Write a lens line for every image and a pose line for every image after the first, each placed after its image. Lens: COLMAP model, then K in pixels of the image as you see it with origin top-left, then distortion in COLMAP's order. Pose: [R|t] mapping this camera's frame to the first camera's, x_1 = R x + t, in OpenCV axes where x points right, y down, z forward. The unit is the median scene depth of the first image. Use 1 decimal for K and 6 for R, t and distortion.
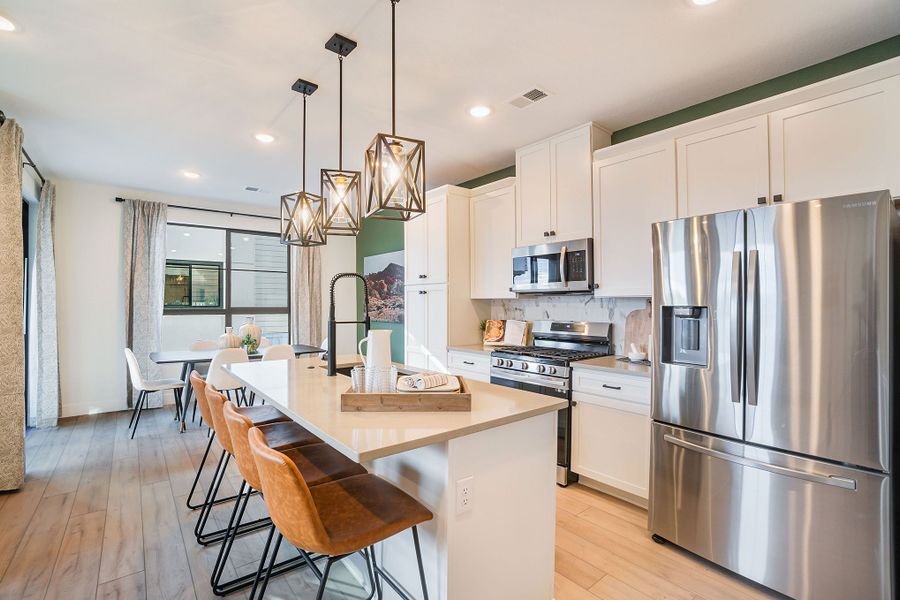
lens RADIAL K [[394.0, 0, 429.4], [0, 394.0, 300.6], [0, 0, 1]] dist [-0.032048, 0.000102]
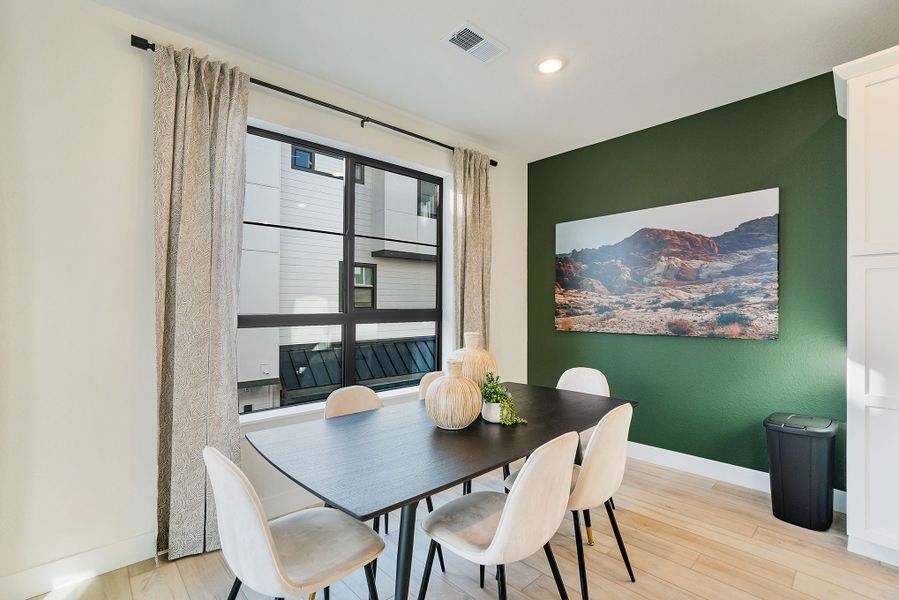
lens RADIAL K [[396.3, 0, 443.9], [0, 396.3, 299.6], [0, 0, 1]] dist [-0.060082, 0.018649]
pose [[0.996674, -0.005469, 0.081306, -0.591809], [0.006204, 0.999942, -0.008780, 0.012114], [-0.081253, 0.009255, 0.996651, 0.657899]]
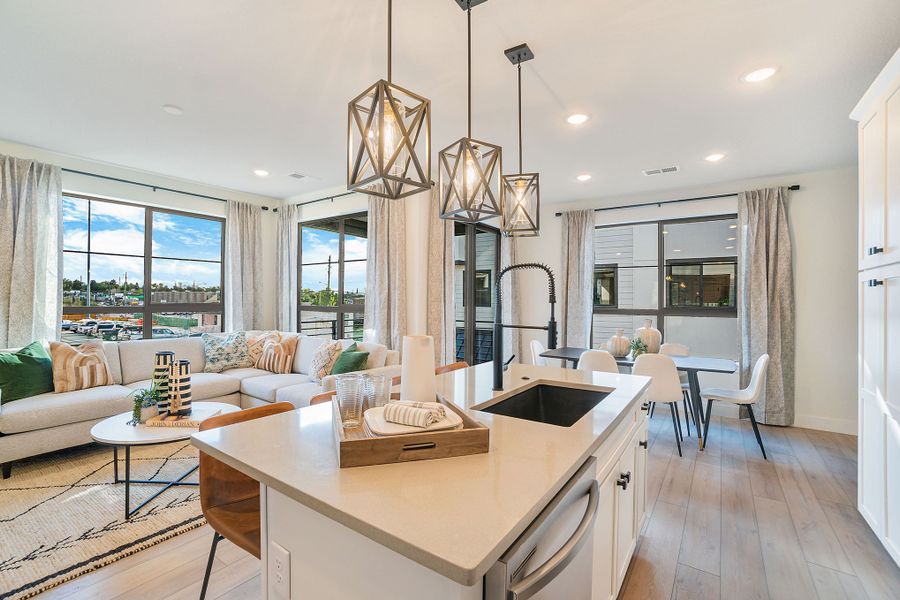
lens RADIAL K [[396.8, 0, 444.4], [0, 396.8, 299.6], [0, 0, 1]] dist [-0.060082, 0.018649]
pose [[0.285695, -0.001428, -0.958320, 0.284582], [-0.003057, 0.999992, -0.002402, 0.002703], [0.958316, 0.003616, 0.285688, 0.362976]]
